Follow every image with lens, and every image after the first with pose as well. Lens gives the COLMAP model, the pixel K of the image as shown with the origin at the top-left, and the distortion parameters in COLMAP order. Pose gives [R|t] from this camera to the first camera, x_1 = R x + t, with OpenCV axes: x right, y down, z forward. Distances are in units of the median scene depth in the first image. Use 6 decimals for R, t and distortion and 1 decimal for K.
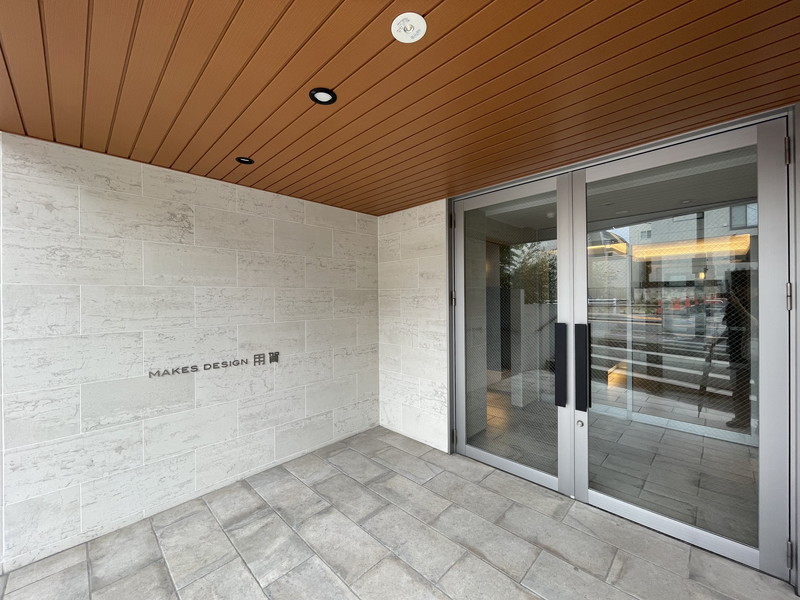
lens RADIAL K [[323.7, 0, 401.3], [0, 323.7, 299.3], [0, 0, 1]] dist [-0.002329, -0.000131]
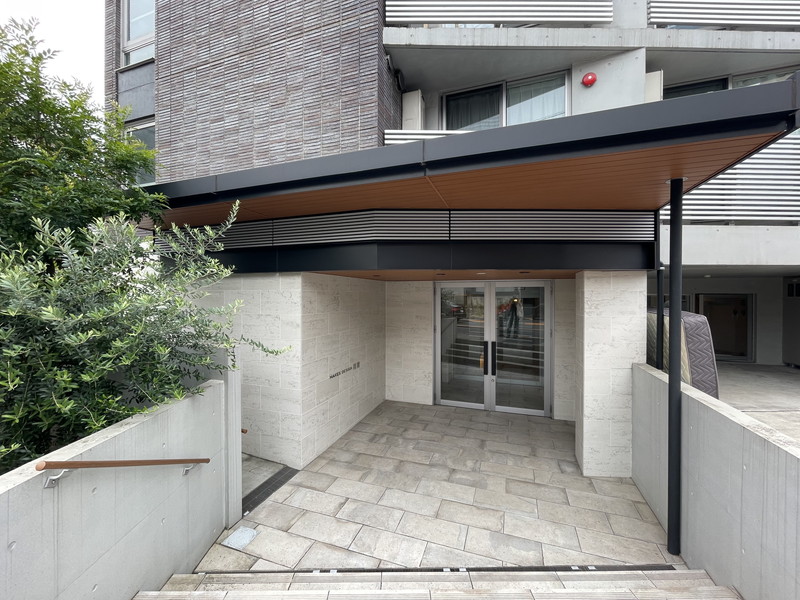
lens RADIAL K [[323.7, 0, 399.5], [0, 323.7, 298.5], [0, 0, 1]] dist [-0.002329, -0.000131]
pose [[0.906102, 0.005696, 0.423020, -1.108605], [-0.006632, 0.999978, 0.000740, -0.240913], [-0.423007, -0.003476, 0.906120, -0.925971]]
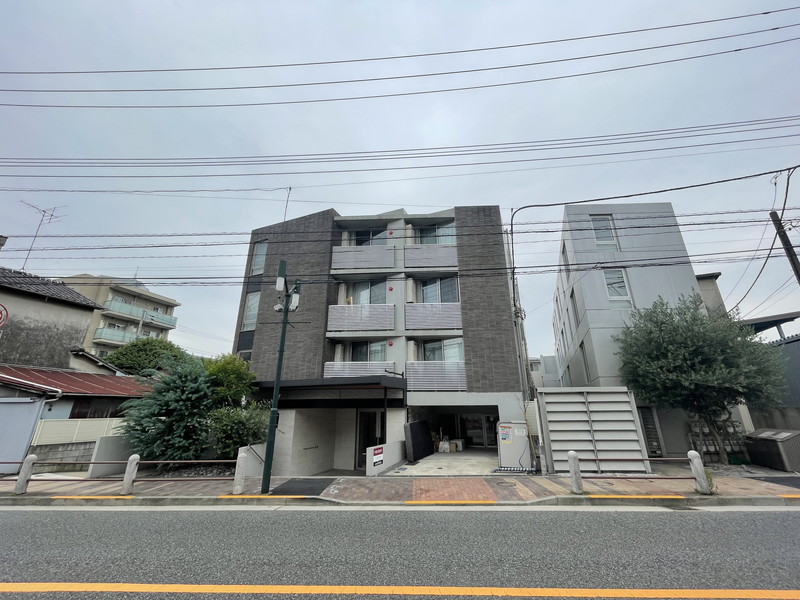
lens RADIAL K [[323.7, 0, 399.1], [0, 323.7, 299.3], [0, 0, 1]] dist [-0.002329, -0.000131]
pose [[0.927793, 0.122957, 0.352254, -1.337536], [0.000414, 0.943795, -0.330530, -0.308460], [-0.373096, 0.306809, 0.875595, -4.524602]]
